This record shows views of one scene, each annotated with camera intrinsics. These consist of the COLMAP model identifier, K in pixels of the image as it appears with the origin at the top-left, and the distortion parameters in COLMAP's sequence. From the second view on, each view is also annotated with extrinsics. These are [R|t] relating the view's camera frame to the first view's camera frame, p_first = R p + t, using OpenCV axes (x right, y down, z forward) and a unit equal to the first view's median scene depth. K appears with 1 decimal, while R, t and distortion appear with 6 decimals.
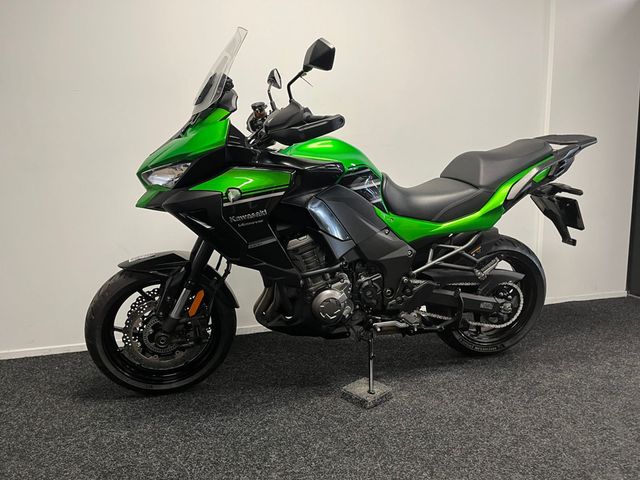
lens RADIAL K [[483.2, 0, 324.5], [0, 483.2, 243.9], [0, 0, 1]] dist [0.072057, -0.100585]
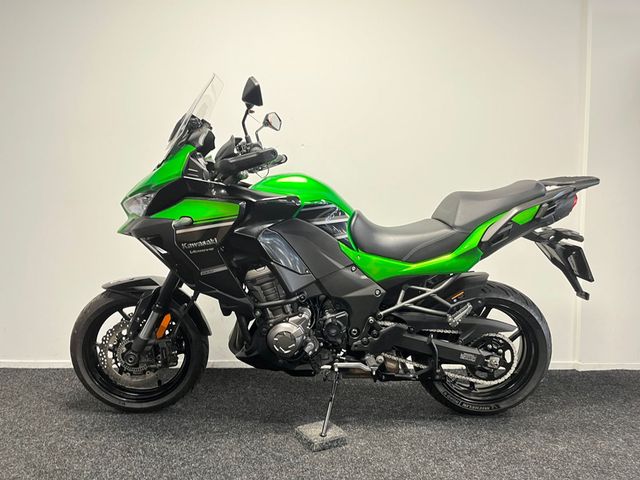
lens RADIAL K [[486.3, 0, 320.8], [0, 486.3, 248.2], [0, 0, 1]] dist [0.076402, -0.106356]
pose [[0.973311, 0.043022, -0.225422, 0.288067], [-0.064475, 0.993971, -0.088685, 0.025023], [0.220248, 0.100852, 0.970216, 0.025056]]
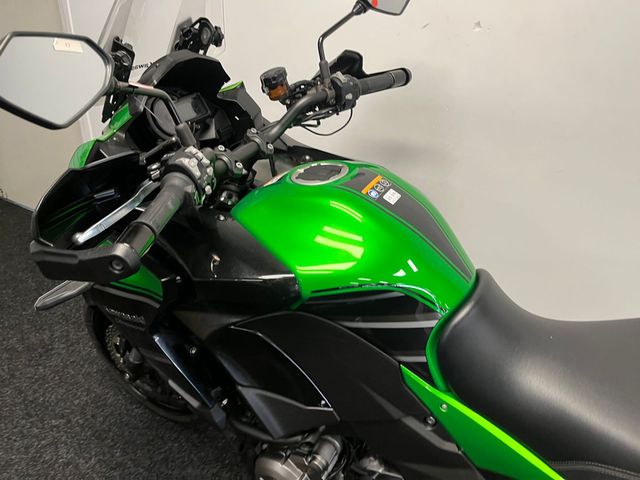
lens RADIAL K [[490.4, 0, 322.1], [0, 490.4, 241.6], [0, 0, 1]] dist [0.072844, -0.096821]
pose [[0.725128, 0.364100, -0.584483, 0.266056], [-0.165879, 0.916146, 0.364913, -0.326655], [0.668337, -0.167655, 0.724719, 0.642877]]
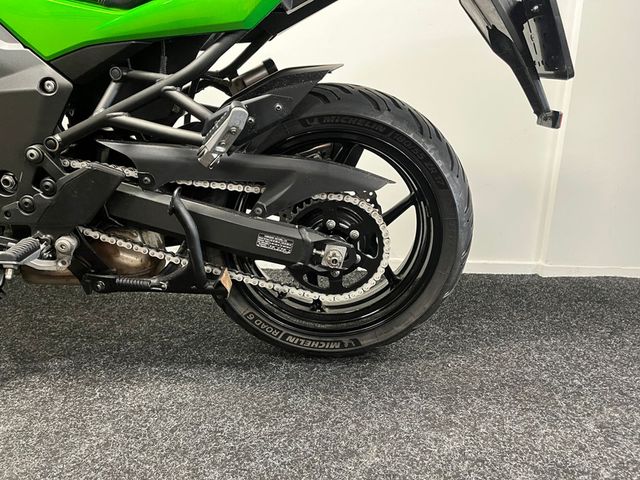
lens RADIAL K [[490.4, 0, 322.1], [0, 490.4, 241.6], [0, 0, 1]] dist [0.072844, -0.096821]
pose [[0.971963, 0.105658, -0.210059, 0.503925], [-0.086957, 0.991539, 0.096374, 0.089171], [0.218465, -0.075406, 0.972927, 0.663015]]
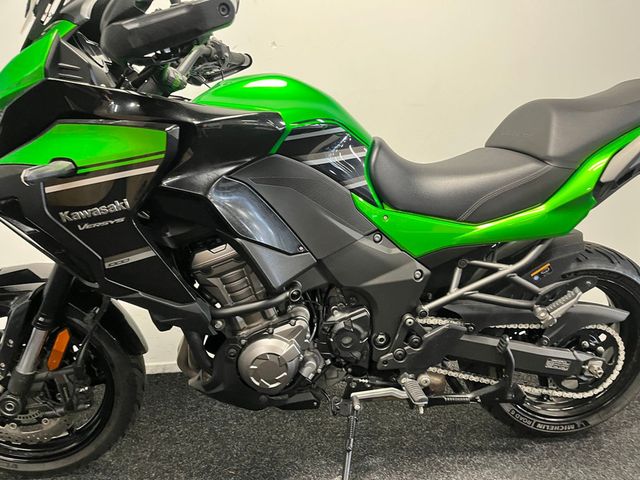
lens RADIAL K [[483.2, 0, 324.5], [0, 483.2, 243.9], [0, 0, 1]] dist [0.072057, -0.100585]
pose [[0.988960, 0.017019, -0.147205, 0.153734], [-0.013506, 0.999600, 0.024828, -0.031837], [0.147568, -0.022566, 0.988794, 0.418728]]
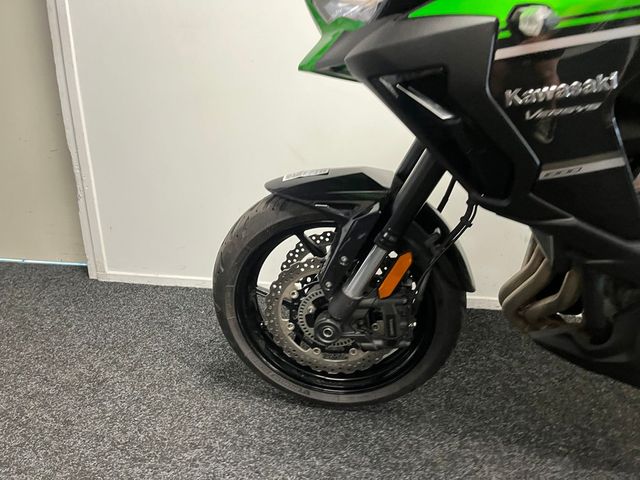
lens RADIAL K [[490.4, 0, 322.1], [0, 490.4, 241.6], [0, 0, 1]] dist [0.072844, -0.096821]
pose [[0.911744, 0.148116, -0.383126, -0.136247], [-0.081807, 0.979516, 0.184000, -0.000391], [0.402531, -0.136418, 0.905184, 0.490927]]
